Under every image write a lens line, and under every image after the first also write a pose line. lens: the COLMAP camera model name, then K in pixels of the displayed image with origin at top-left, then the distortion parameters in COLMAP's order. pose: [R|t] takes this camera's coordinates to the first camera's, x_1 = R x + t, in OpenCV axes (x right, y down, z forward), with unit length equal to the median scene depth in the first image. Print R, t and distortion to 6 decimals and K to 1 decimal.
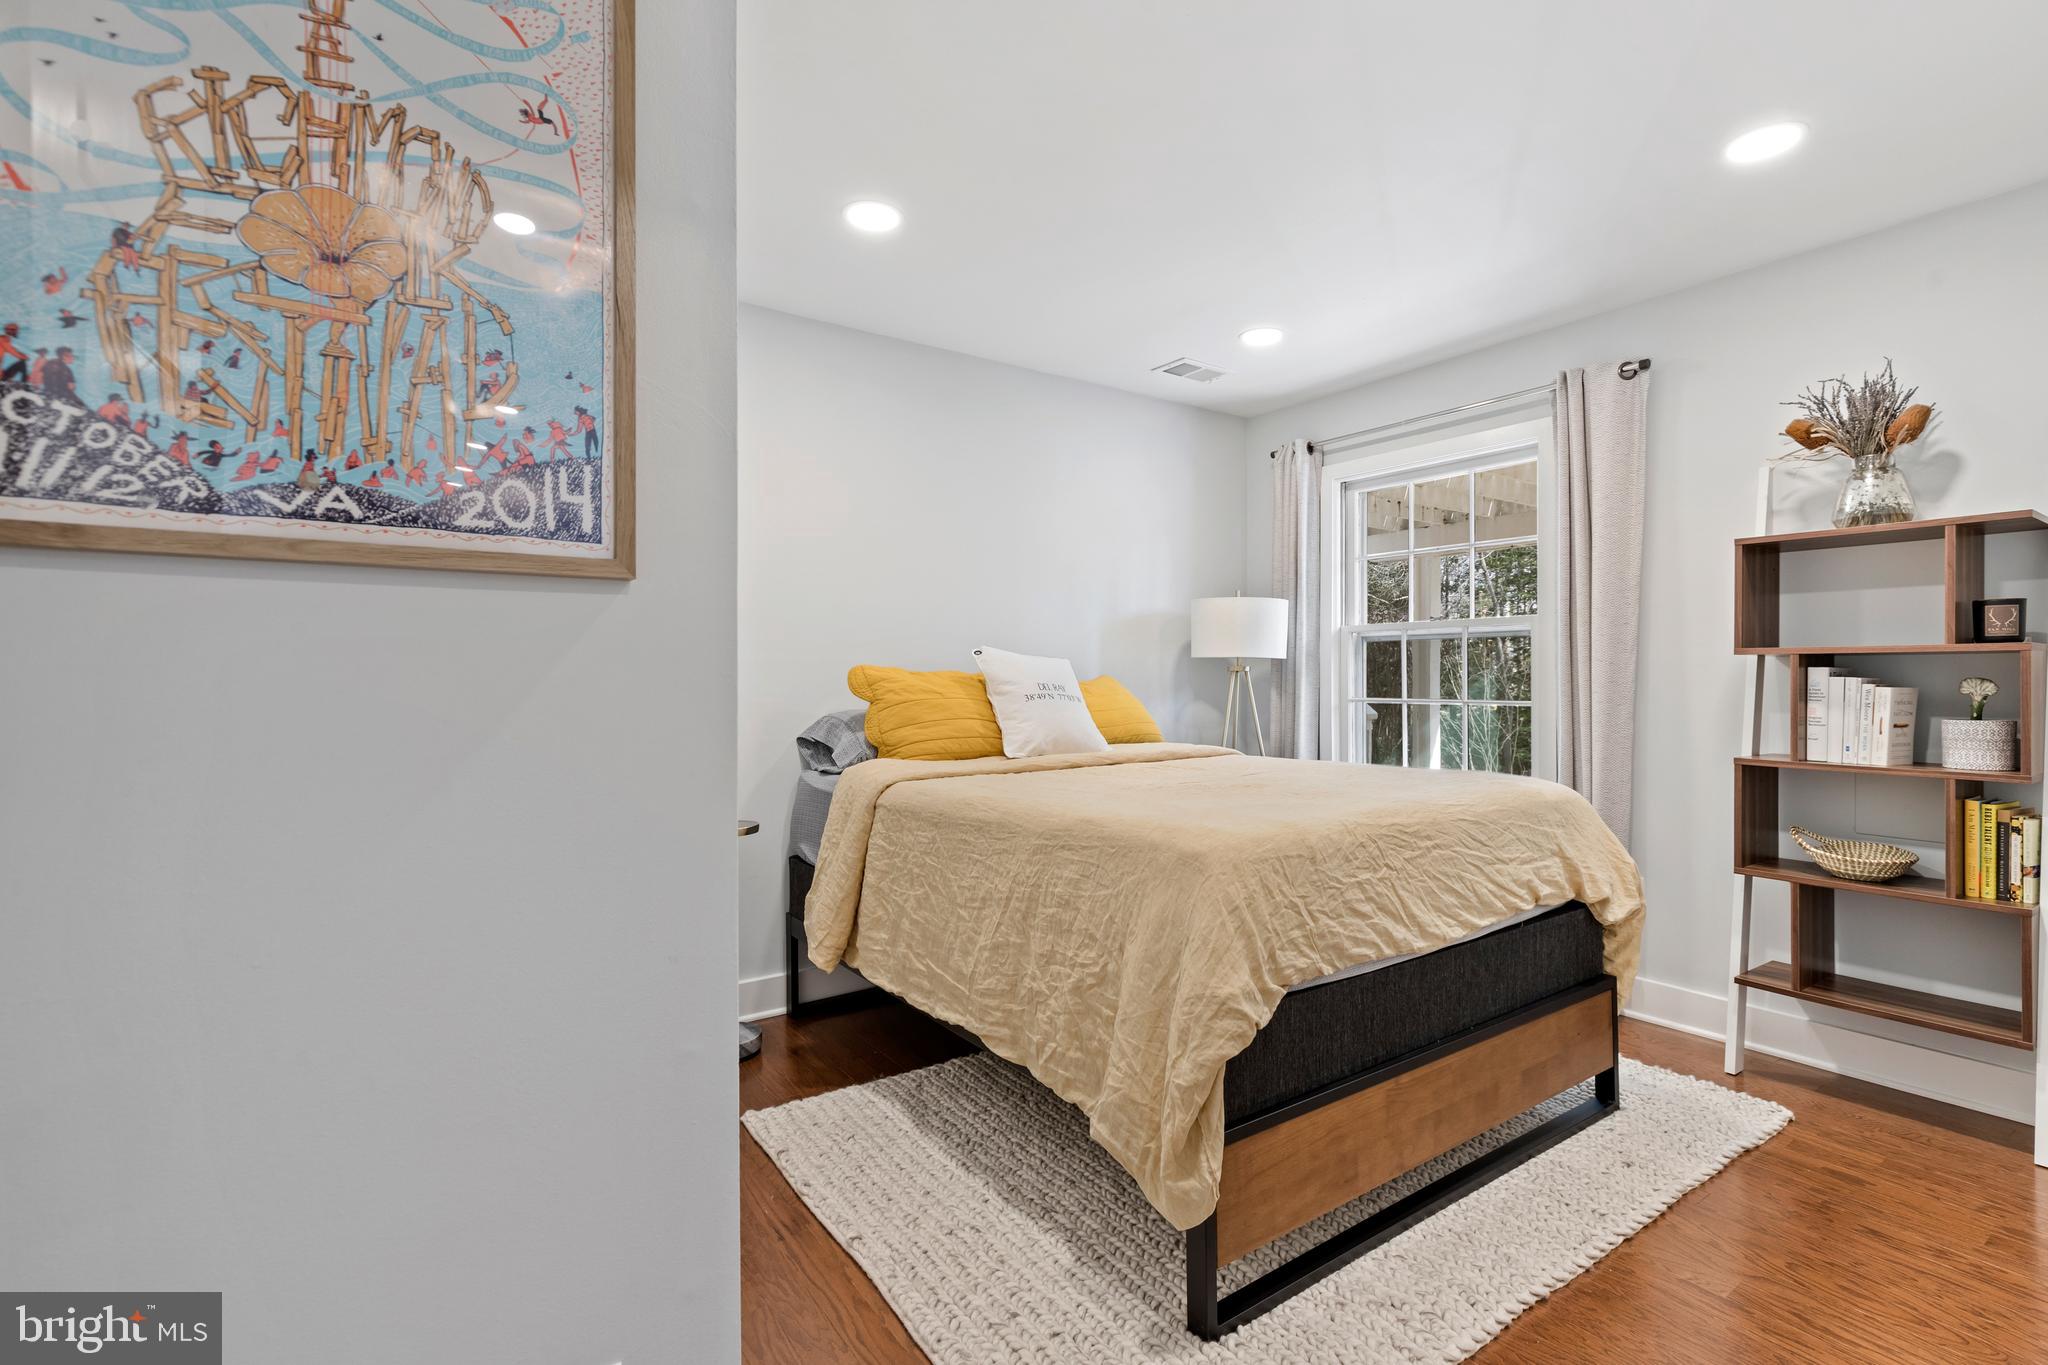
lens RADIAL K [[936.4, 0, 1044.2], [0, 936.4, 668.0], [0, 0, 1]] dist [0.002776, -0.000020]
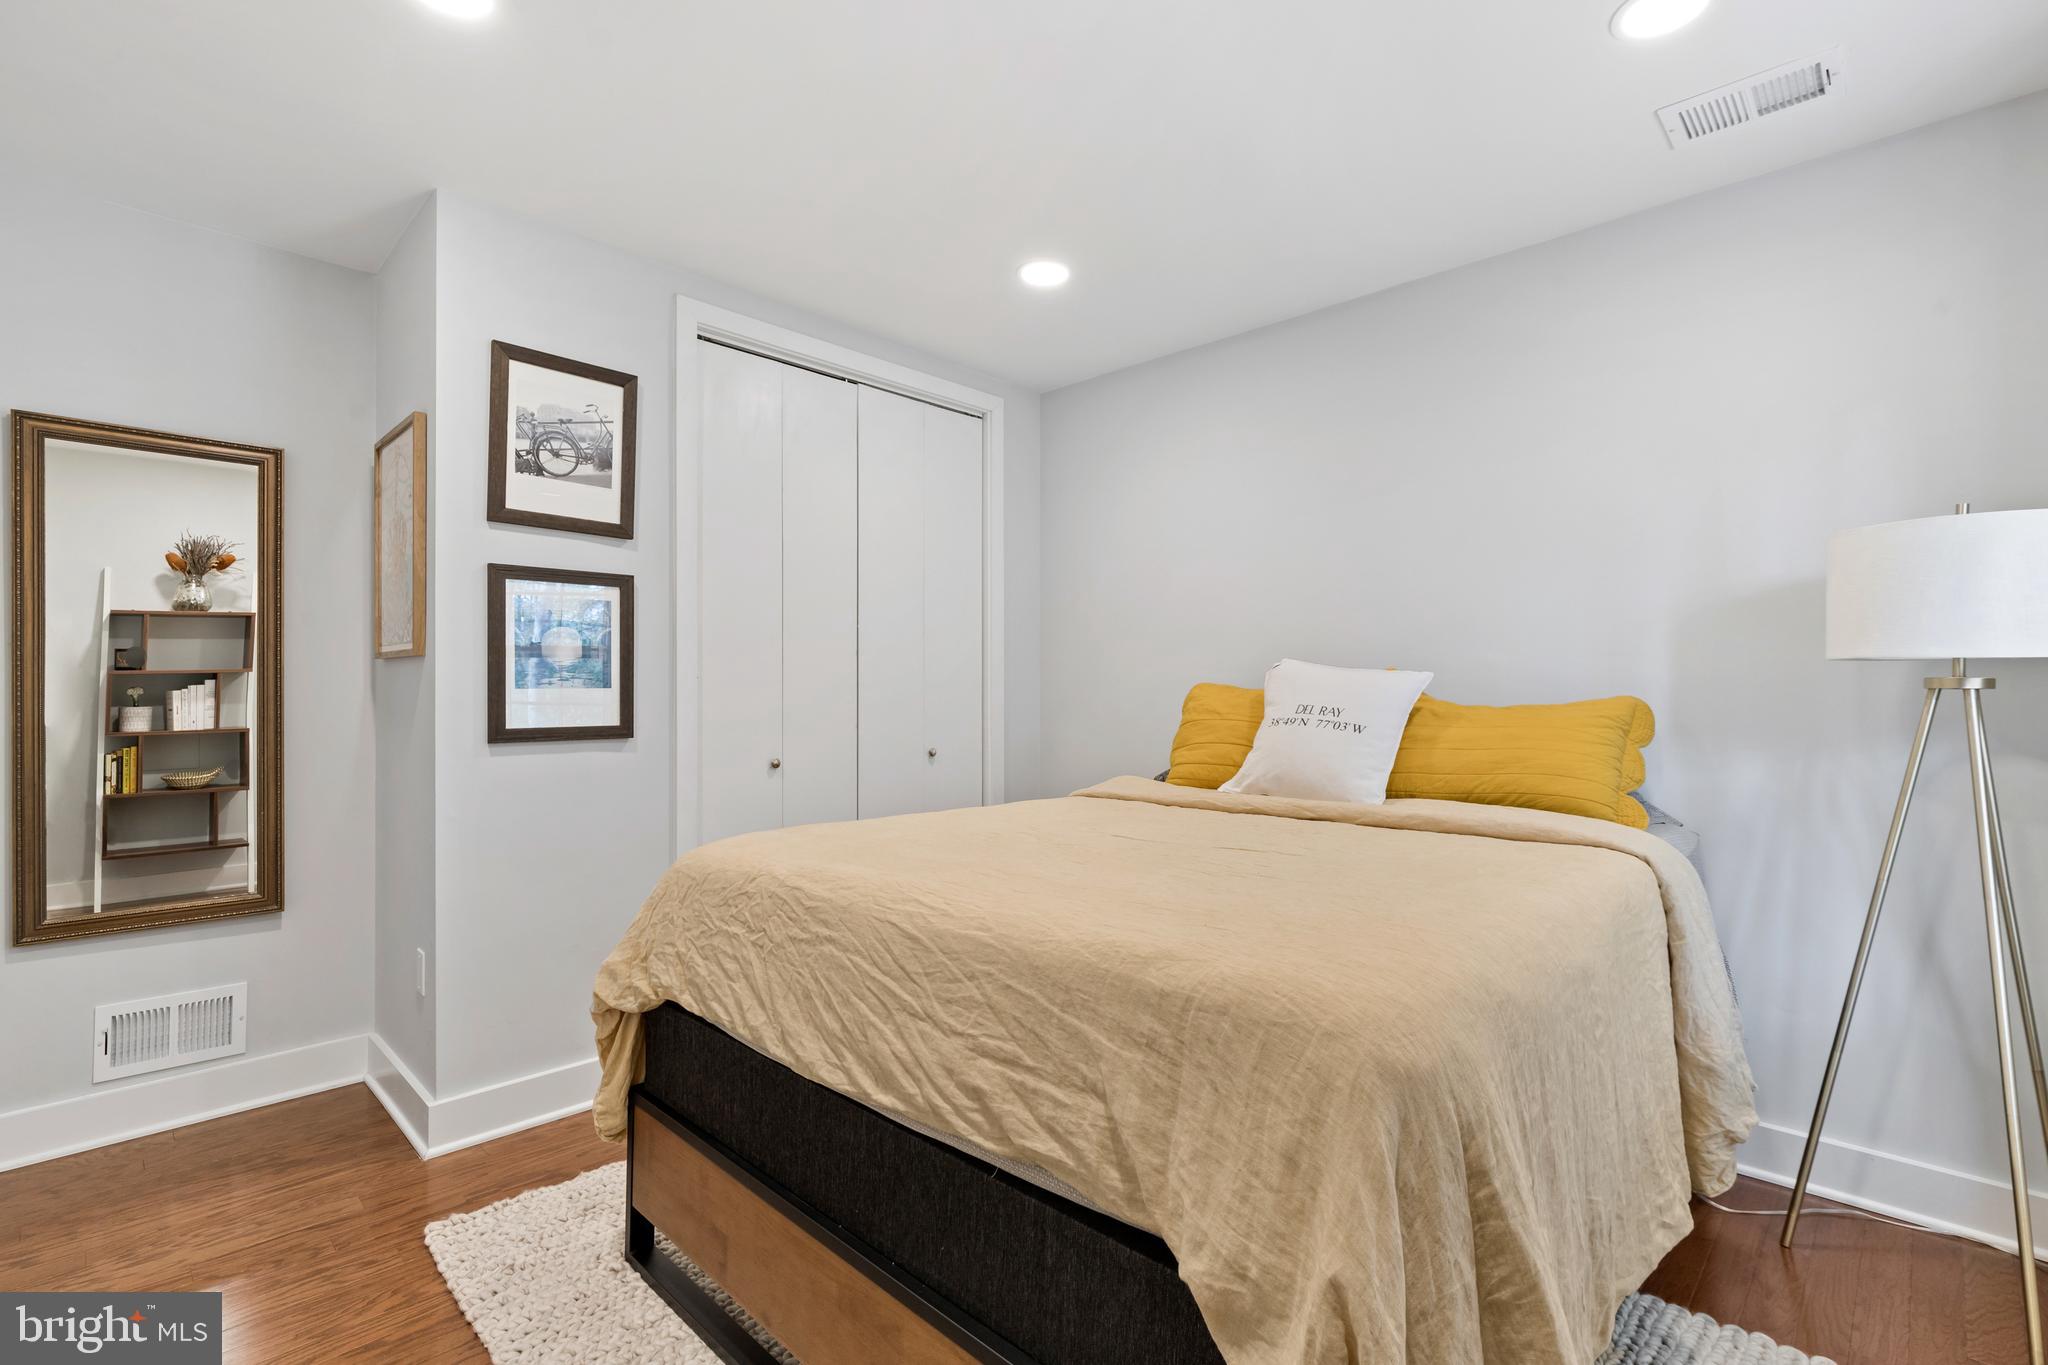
lens RADIAL K [[936.4, 0, 1044.2], [0, 936.4, 668.0], [0, 0, 1]] dist [0.002776, -0.000020]
pose [[0.198185, -0.017896, -0.980001, 1.124586], [0.000757, 0.999836, -0.018106, -0.000792], [0.980164, 0.002847, 0.198166, 1.001189]]
